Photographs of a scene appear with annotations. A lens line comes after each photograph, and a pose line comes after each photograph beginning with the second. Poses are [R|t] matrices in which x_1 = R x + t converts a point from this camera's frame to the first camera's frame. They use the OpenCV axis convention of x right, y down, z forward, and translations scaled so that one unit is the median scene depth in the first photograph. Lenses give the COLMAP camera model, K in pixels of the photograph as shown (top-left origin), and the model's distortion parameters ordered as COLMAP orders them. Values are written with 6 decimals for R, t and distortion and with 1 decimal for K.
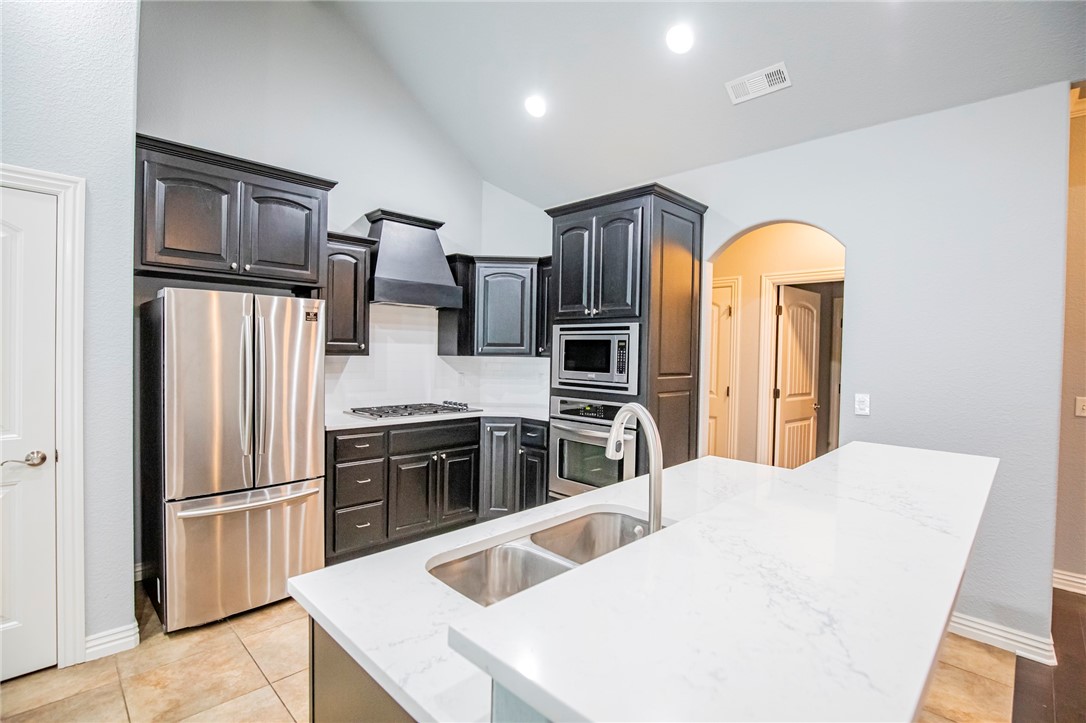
lens RADIAL K [[517.2, 0, 551.9], [0, 517.2, 354.1], [0, 0, 1]] dist [-0.017135, 0.000253]
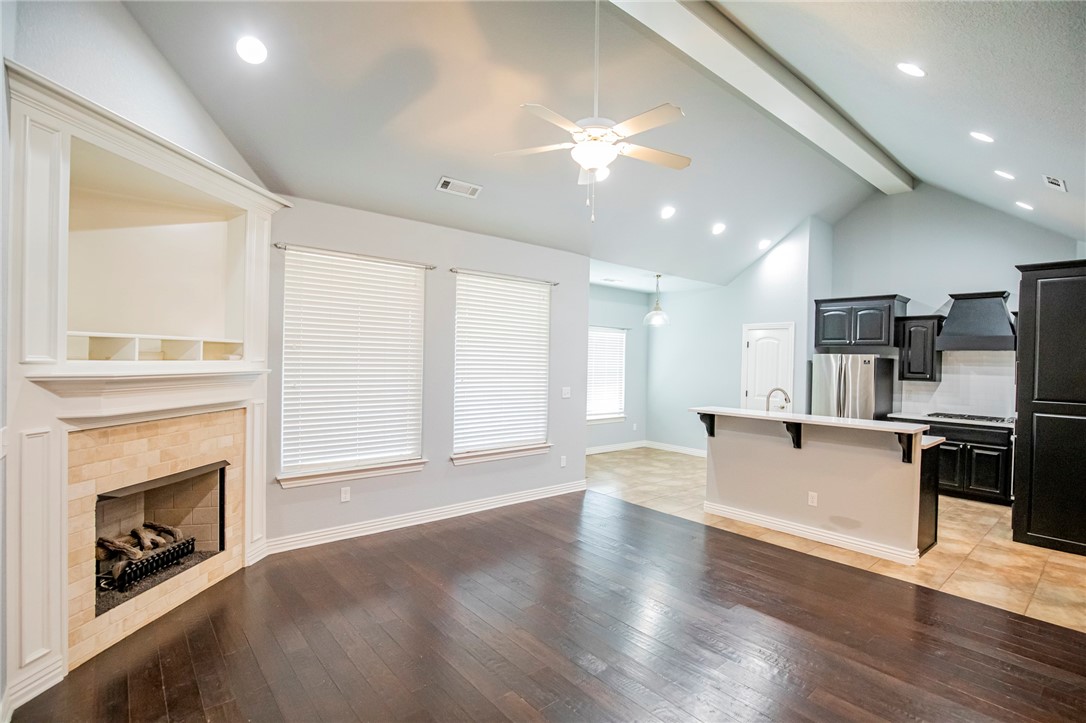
lens RADIAL K [[503.5, 0, 546.3], [0, 503.5, 373.5], [0, 0, 1]] dist [-0.029069, 0.002659]
pose [[-0.097631, 0.008172, -0.995189, 1.448062], [-0.030862, 0.999461, 0.011234, -0.003320], [0.994744, 0.031810, -0.097327, -0.150897]]
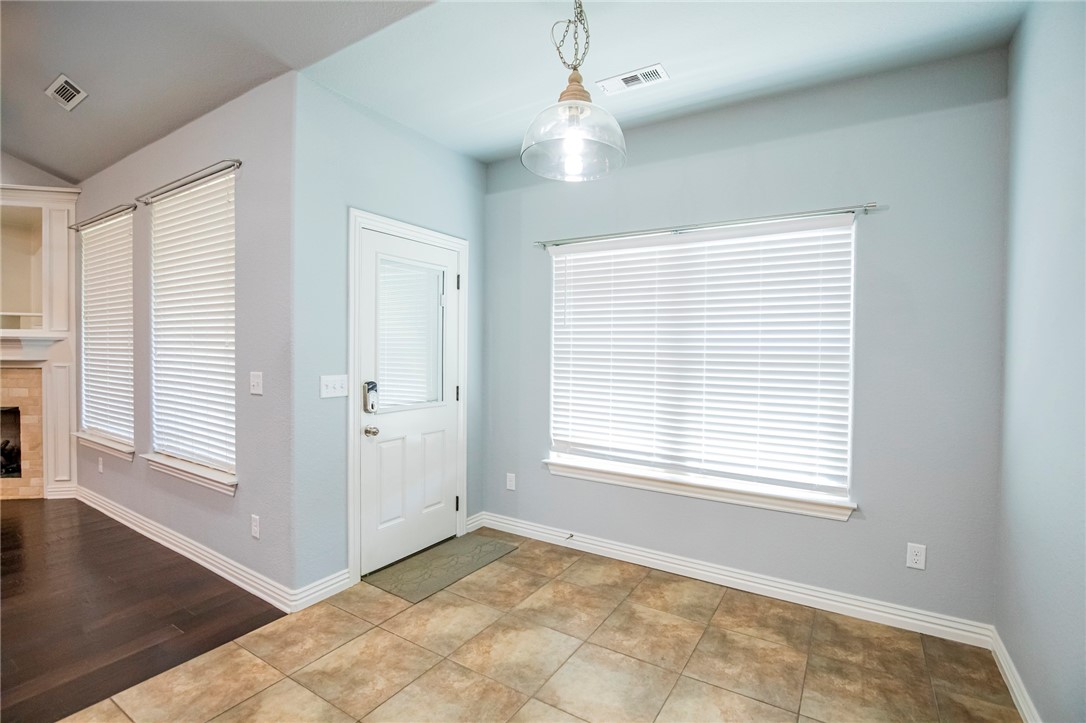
lens RADIAL K [[503.5, 0, 553.9], [0, 503.5, 358.2], [0, 0, 1]] dist [-0.029069, 0.002659]
pose [[-0.976215, -0.023609, -0.215517, -0.398801], [-0.029715, 0.999242, 0.025135, 0.002929], [0.214760, 0.030941, -0.976177, 0.576043]]
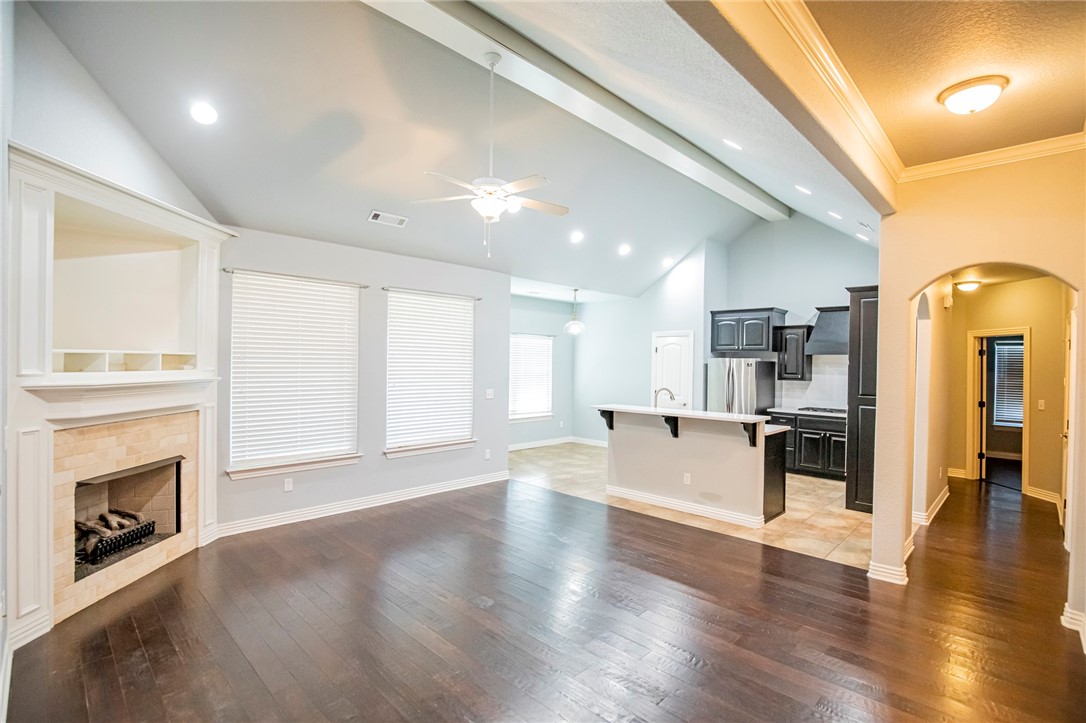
lens RADIAL K [[503.5, 0, 548.3], [0, 503.5, 370.4], [0, 0, 1]] dist [-0.029069, 0.002659]
pose [[-0.002550, 0.000031, -0.999997, 1.664494], [-0.022686, 0.999743, 0.000089, -0.016764], [0.999739, 0.022687, -0.002549, -0.030406]]
